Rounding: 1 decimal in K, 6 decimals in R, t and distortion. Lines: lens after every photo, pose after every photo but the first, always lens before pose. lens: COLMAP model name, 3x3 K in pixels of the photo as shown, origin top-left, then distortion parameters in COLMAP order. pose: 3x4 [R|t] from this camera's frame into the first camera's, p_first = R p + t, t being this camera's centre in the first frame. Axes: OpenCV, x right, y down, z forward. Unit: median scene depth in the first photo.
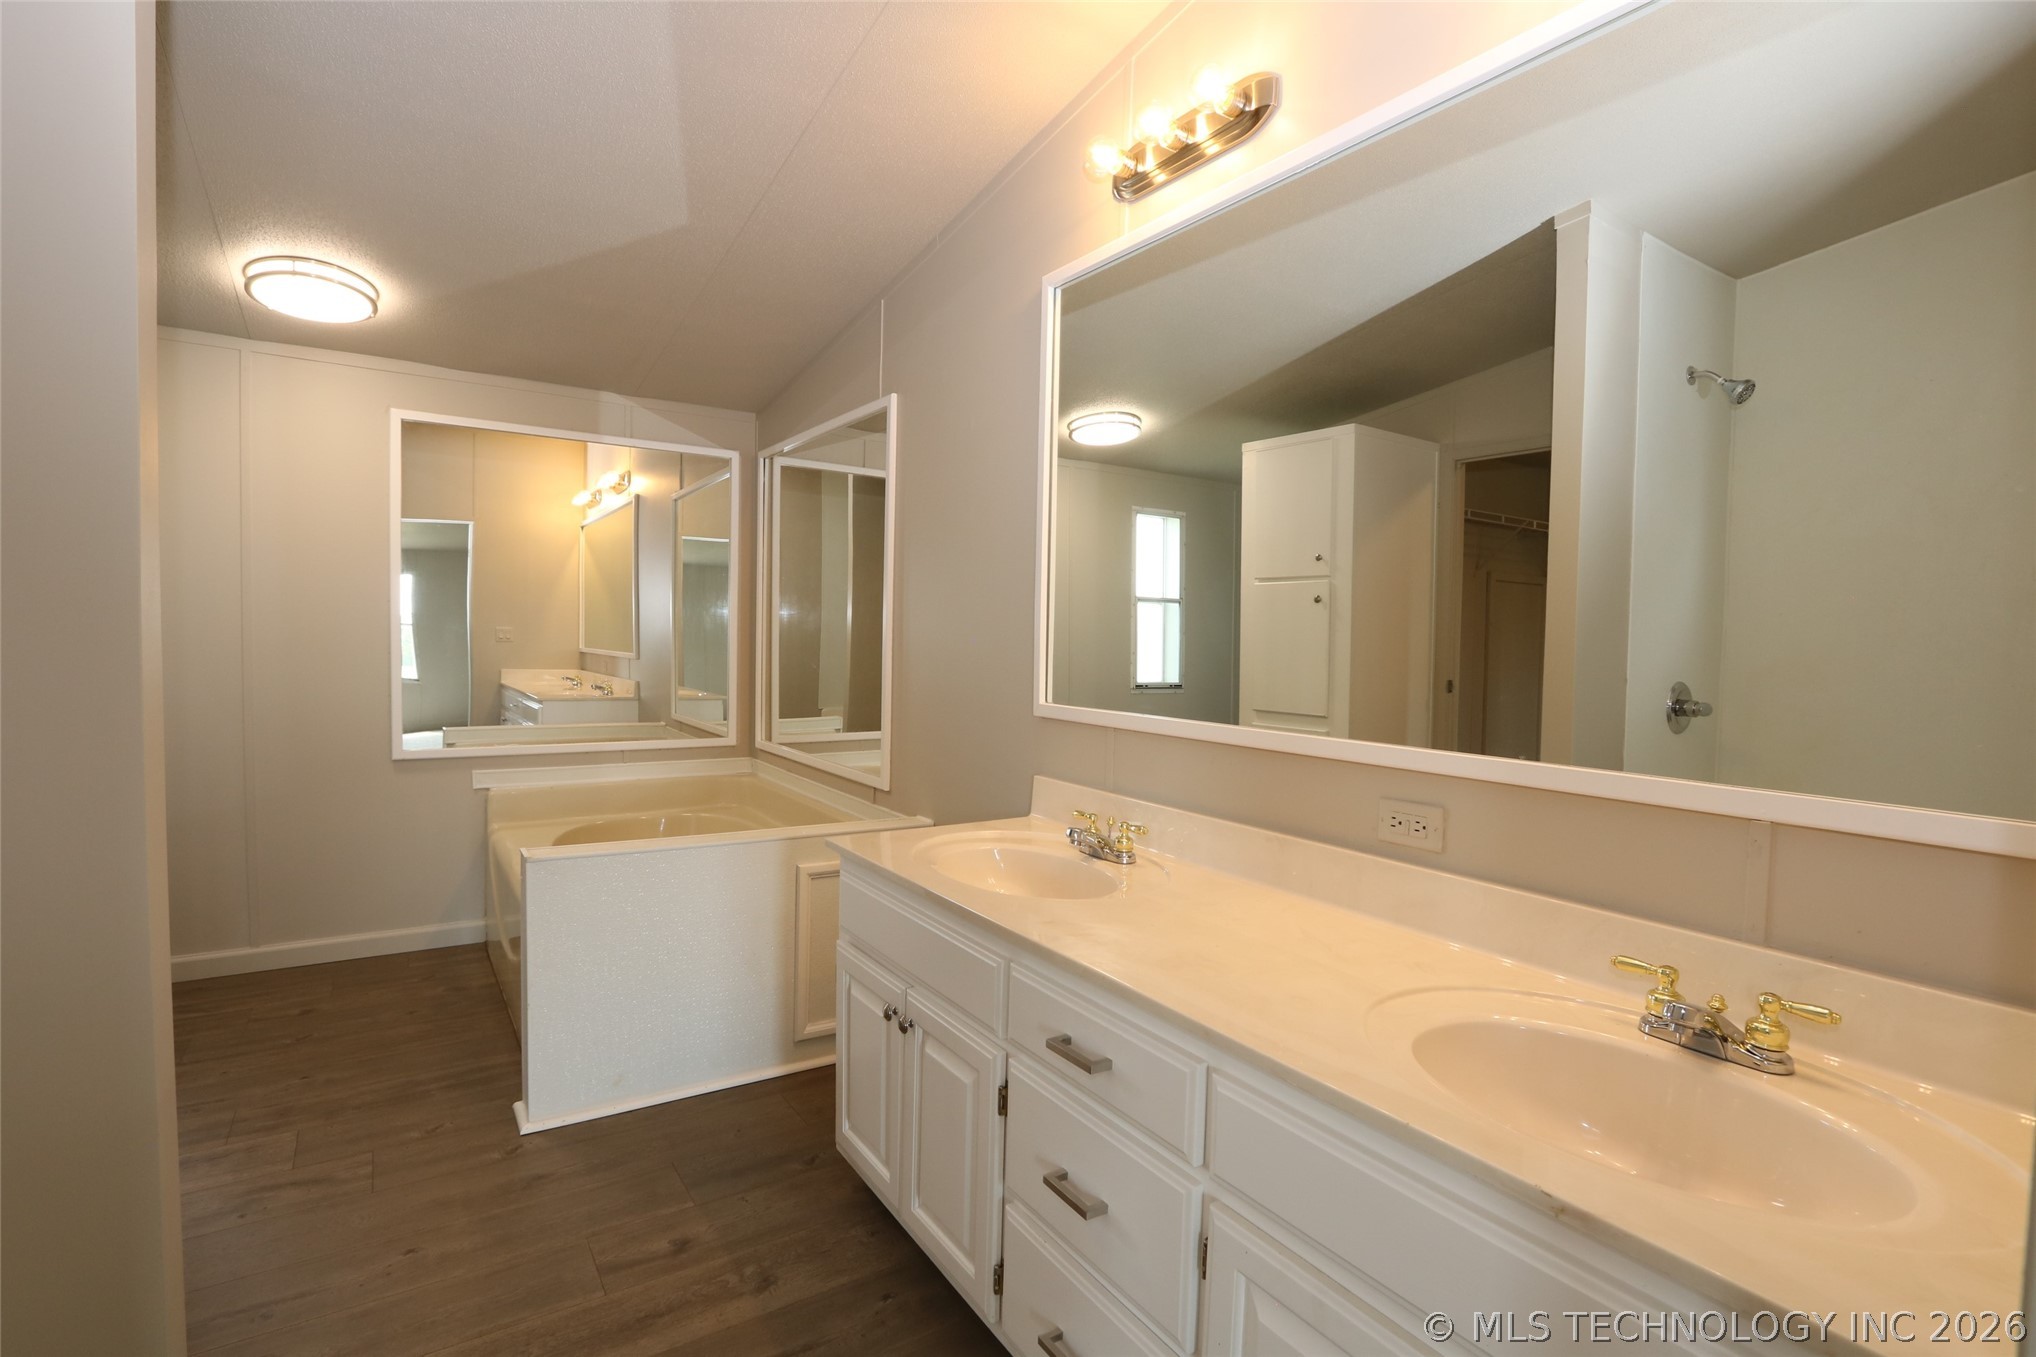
lens RADIAL K [[947.7, 0, 1002.6], [0, 947.7, 669.2], [0, 0, 1]] dist [-0.003664, 0.000057]
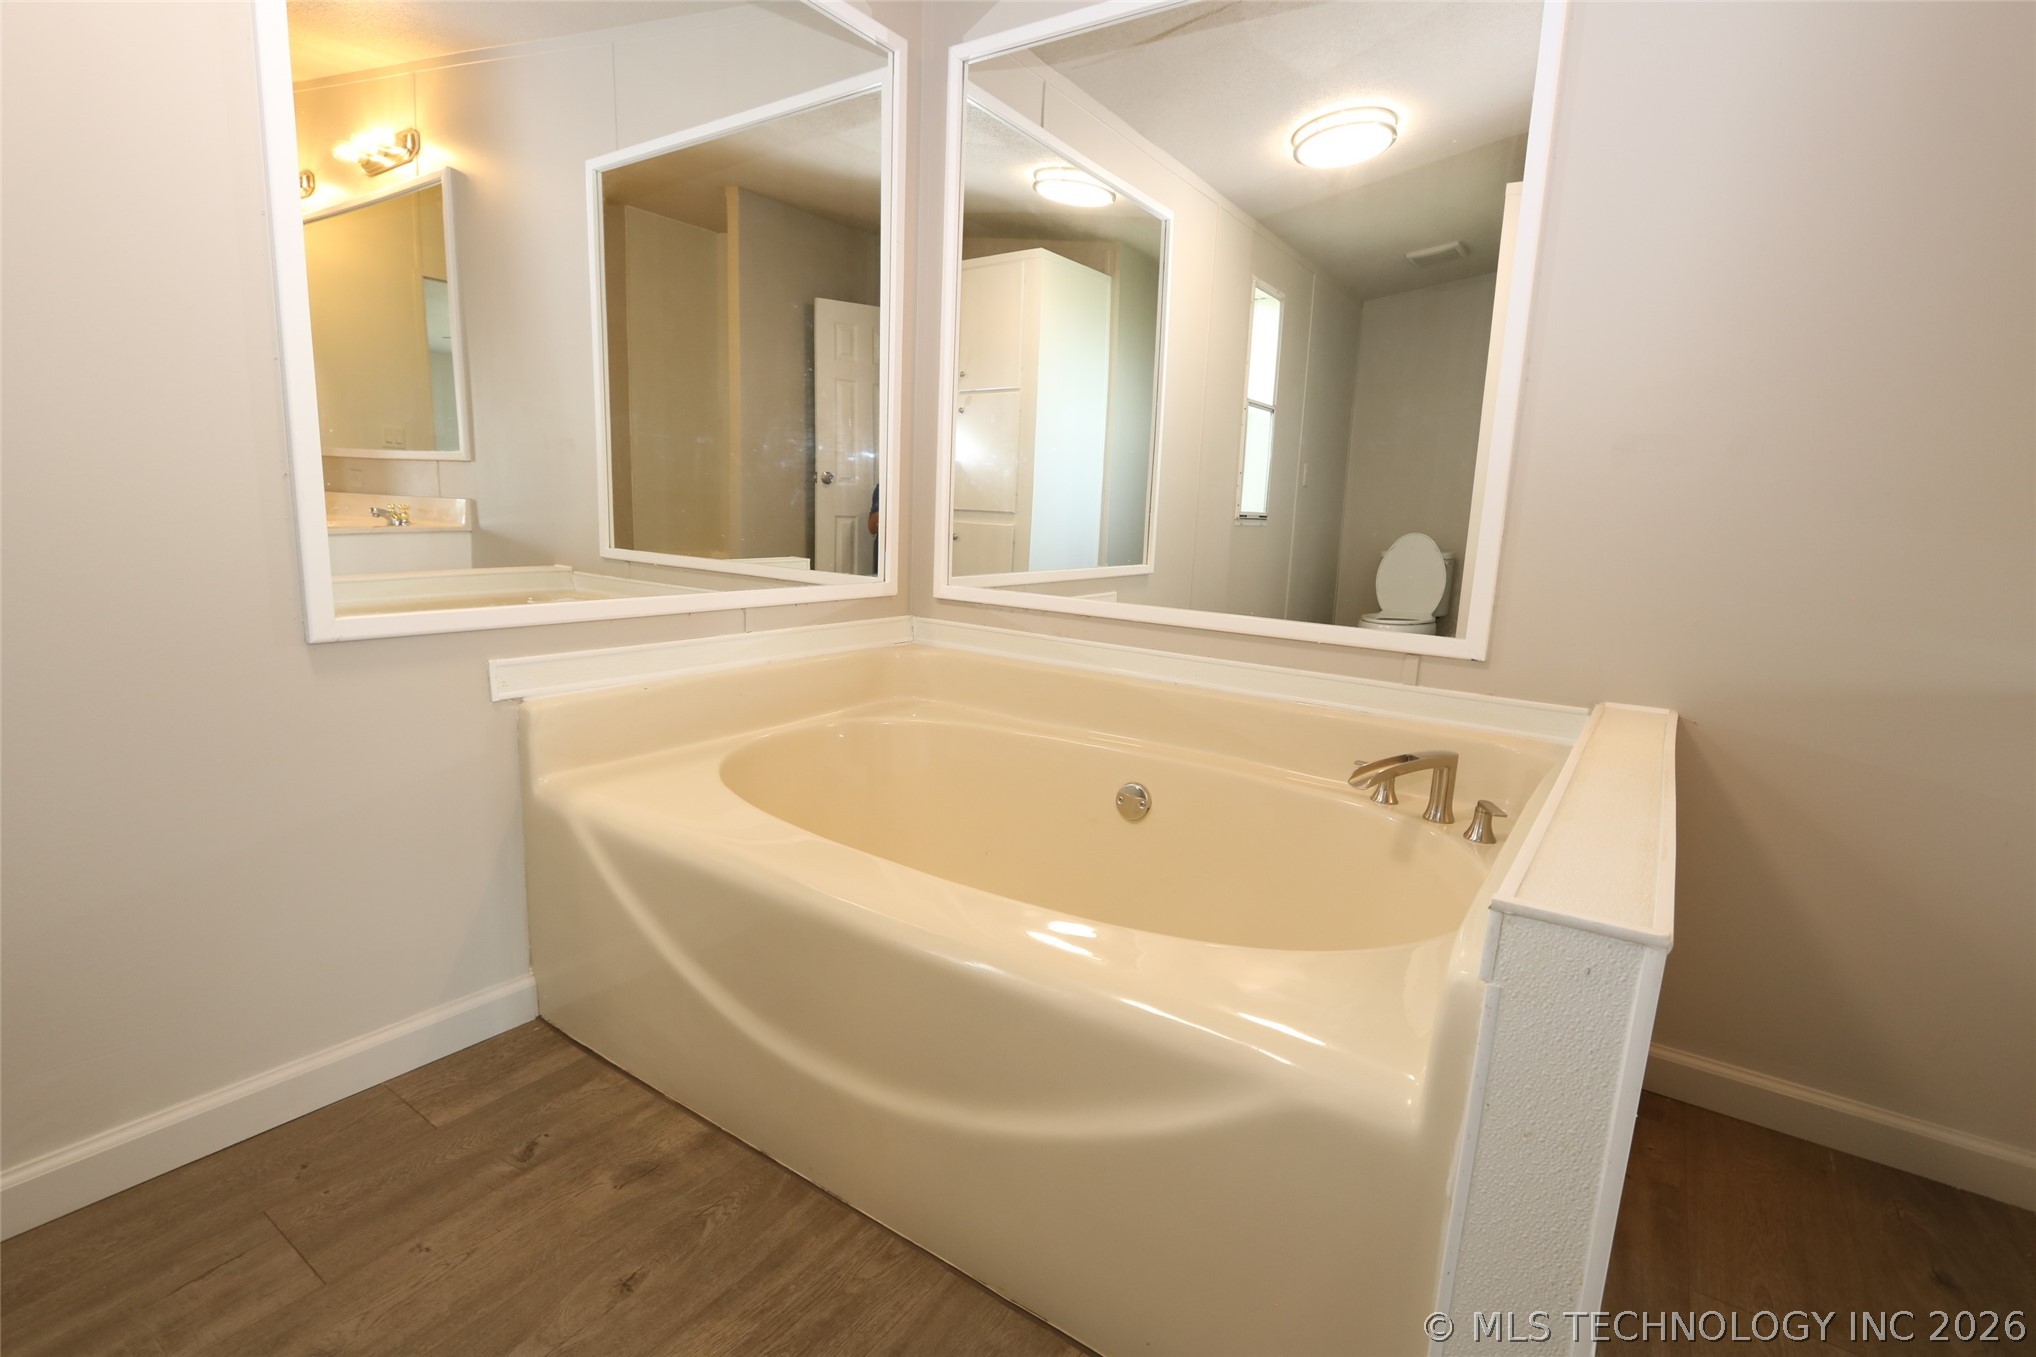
lens RADIAL K [[947.7, 0, 1020.8], [0, 947.7, 677.8], [0, 0, 1]] dist [-0.003664, 0.000057]
pose [[0.926875, -0.050620, 0.371941, -0.432523], [-0.008789, 0.987667, 0.156320, 0.039325], [-0.375267, -0.148158, 0.914999, 0.443844]]
